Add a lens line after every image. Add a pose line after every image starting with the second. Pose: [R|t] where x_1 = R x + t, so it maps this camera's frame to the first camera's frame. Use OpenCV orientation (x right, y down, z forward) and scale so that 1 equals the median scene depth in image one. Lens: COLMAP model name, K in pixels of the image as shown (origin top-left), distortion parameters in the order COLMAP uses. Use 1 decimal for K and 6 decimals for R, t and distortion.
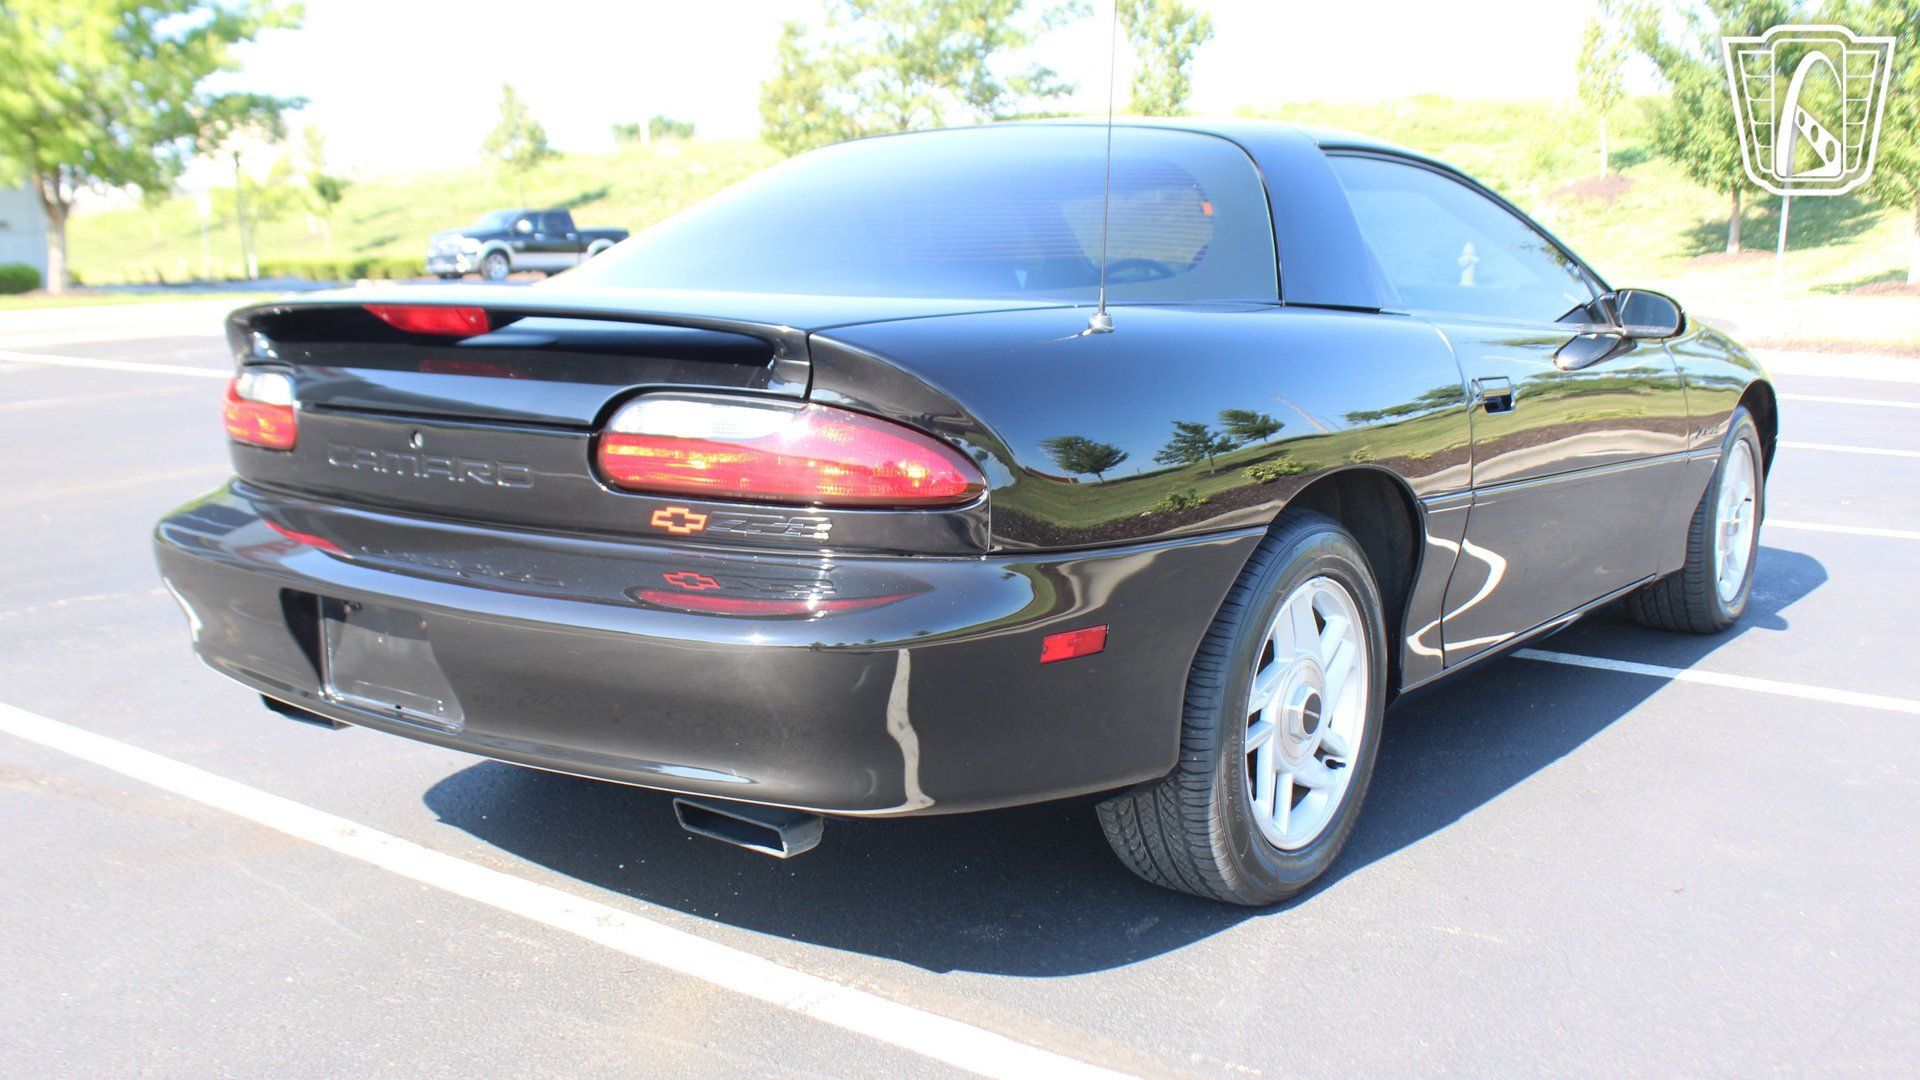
lens RADIAL K [[1957.7, 0, 962.6], [0, 1957.7, 563.2], [0, 0, 1]] dist [-0.153984, 0.191539]
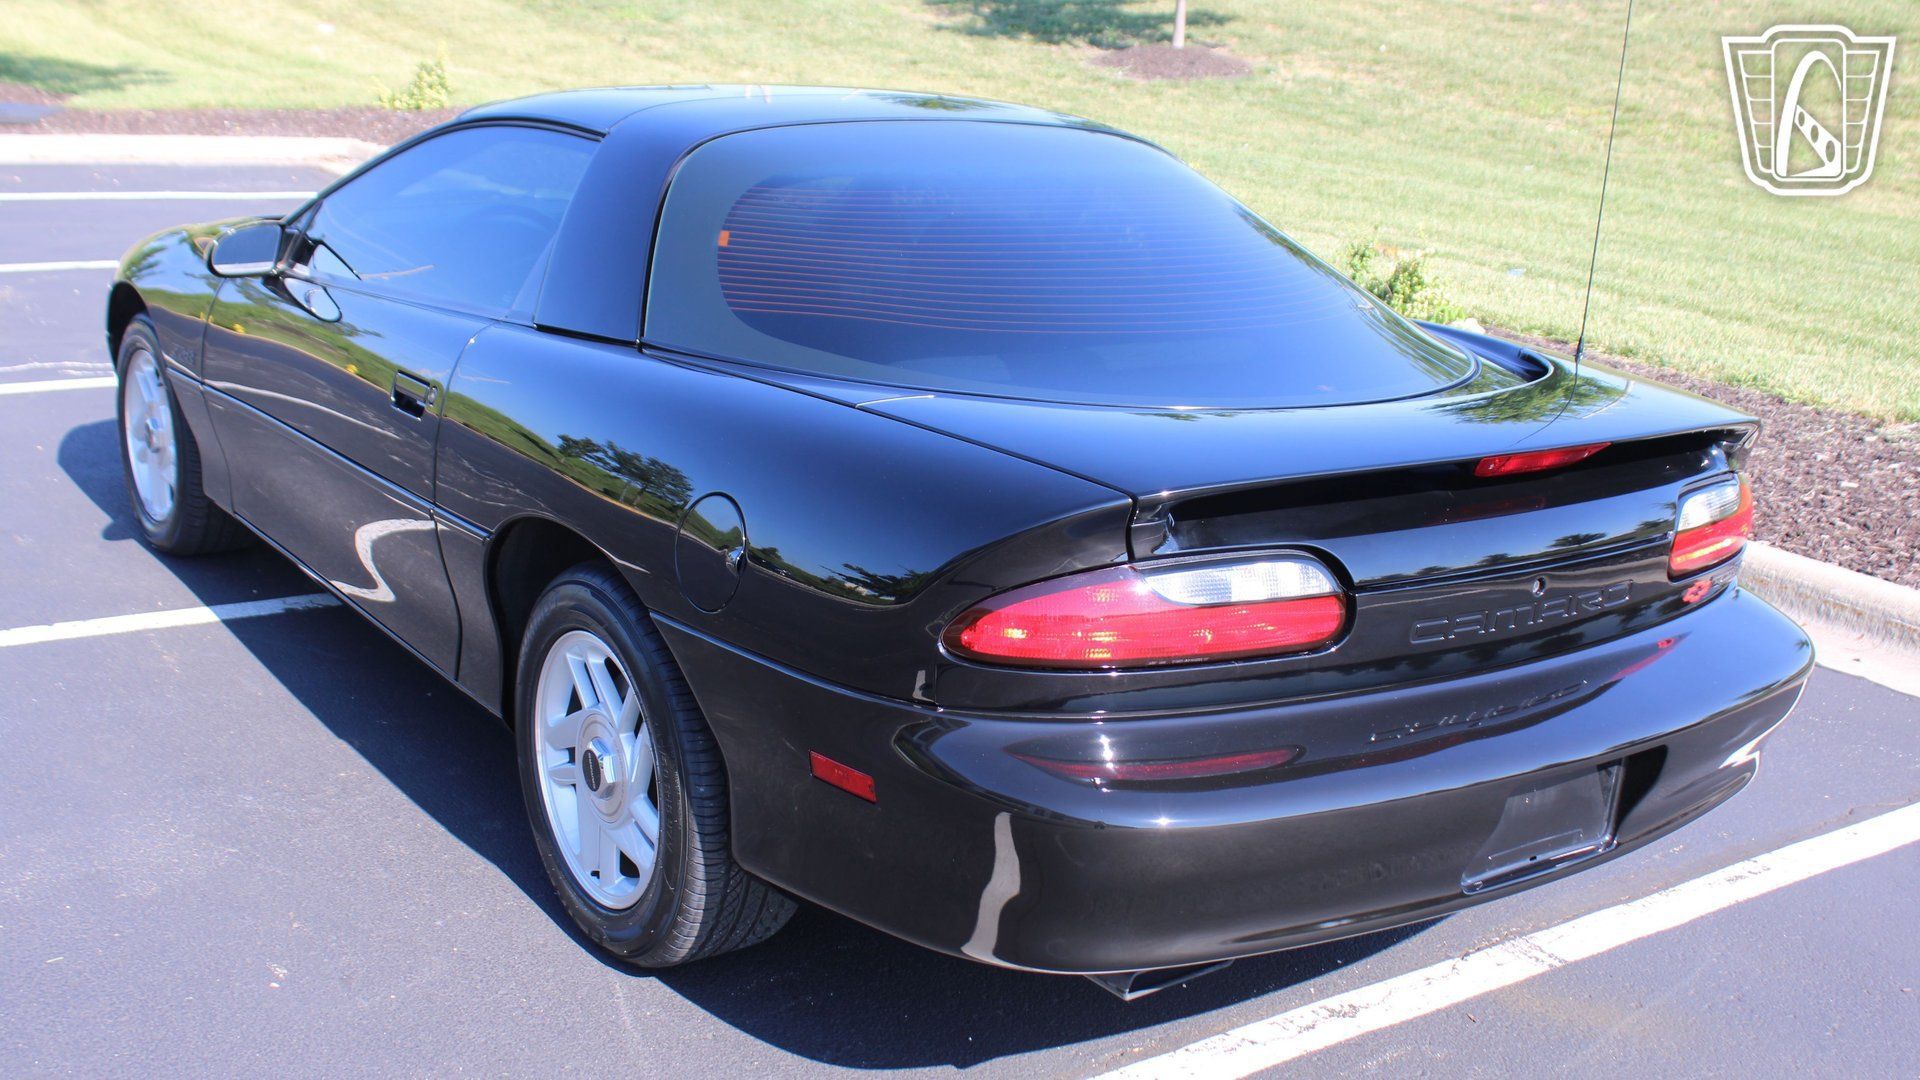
lens RADIAL K [[2078.4, 0, 965.9], [0, 2078.4, 567.3], [0, 0, 1]] dist [-0.142302, 0.194084]
pose [[0.288430, -0.252450, 0.923622, -1.145819], [0.106529, 0.967089, 0.231064, -0.298615], [-0.951556, 0.031747, 0.305831, 0.842781]]
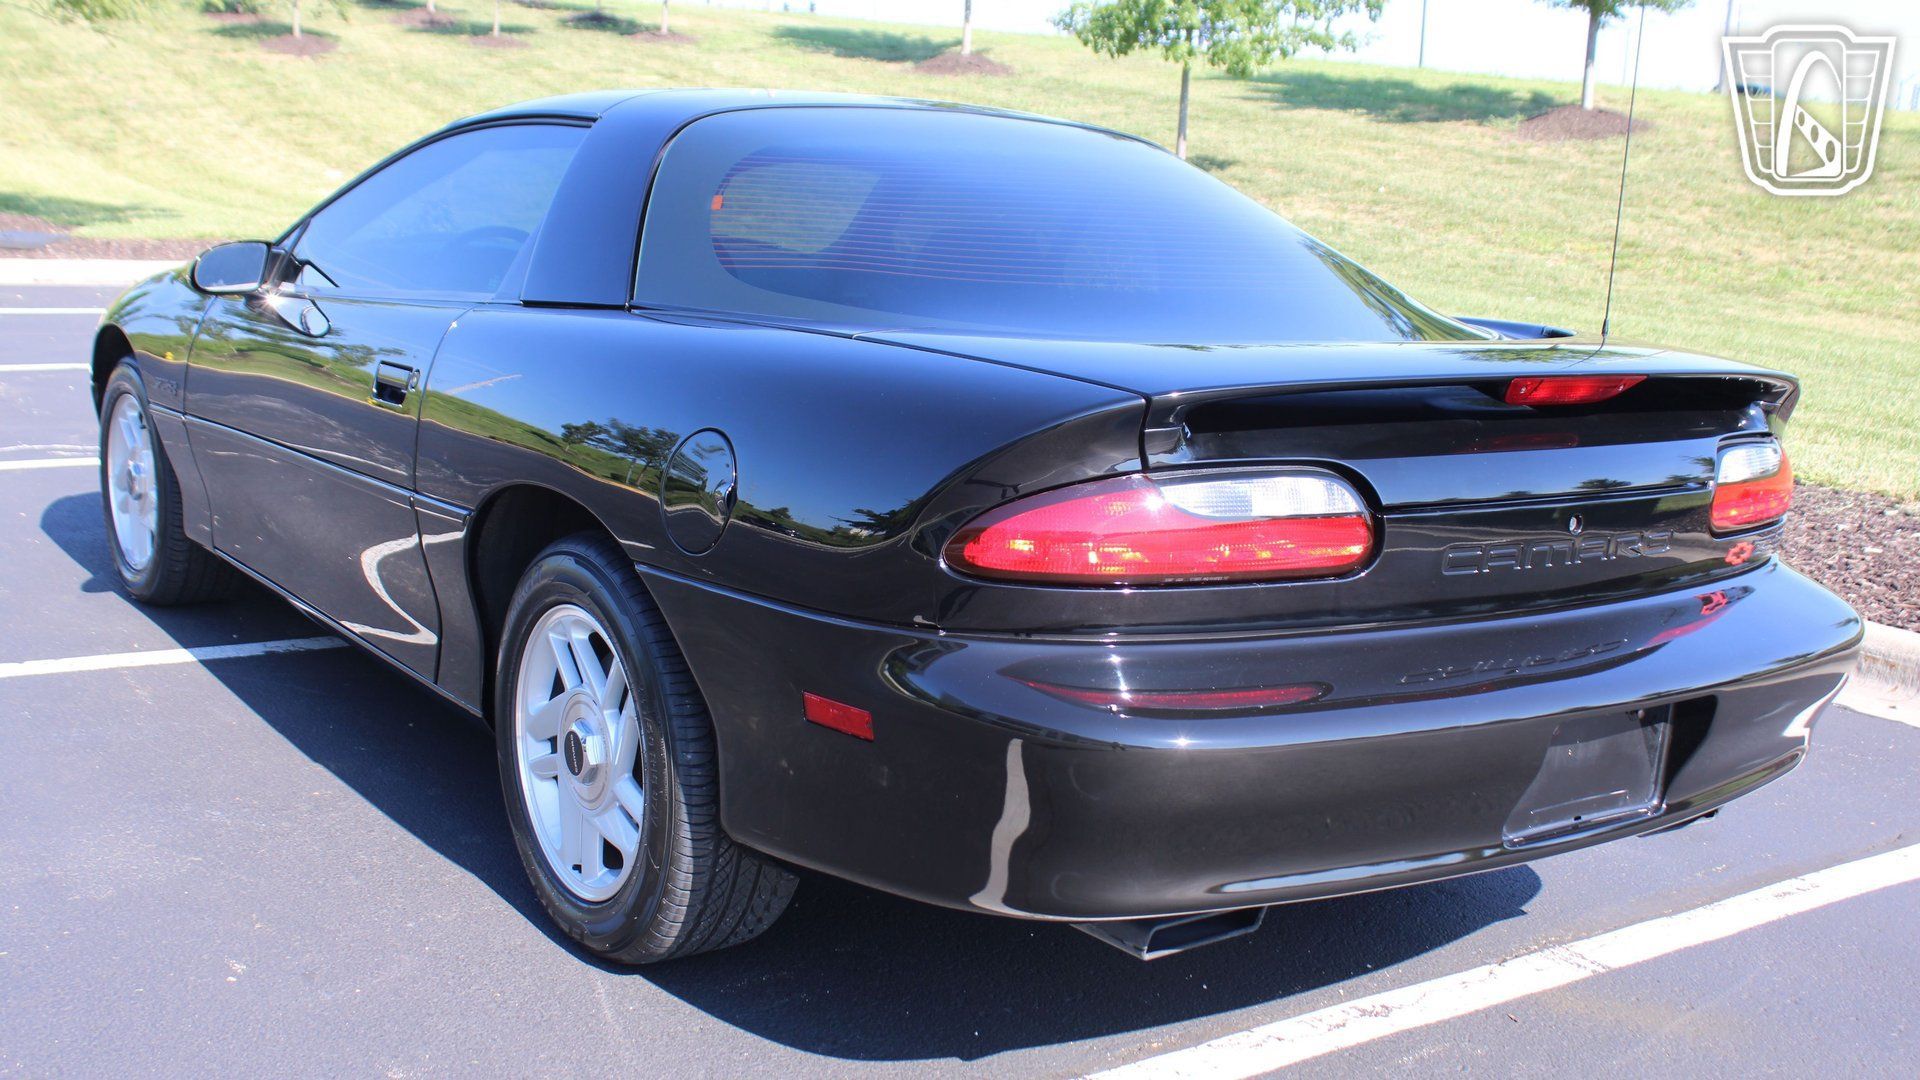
lens RADIAL K [[2078.4, 0, 965.9], [0, 2078.4, 567.3], [0, 0, 1]] dist [-0.142302, 0.194084]
pose [[0.289369, -0.178620, 0.940404, -1.118899], [0.111863, 0.982014, 0.152103, -0.195704], [-0.950659, 0.061182, 0.304145, 0.862140]]
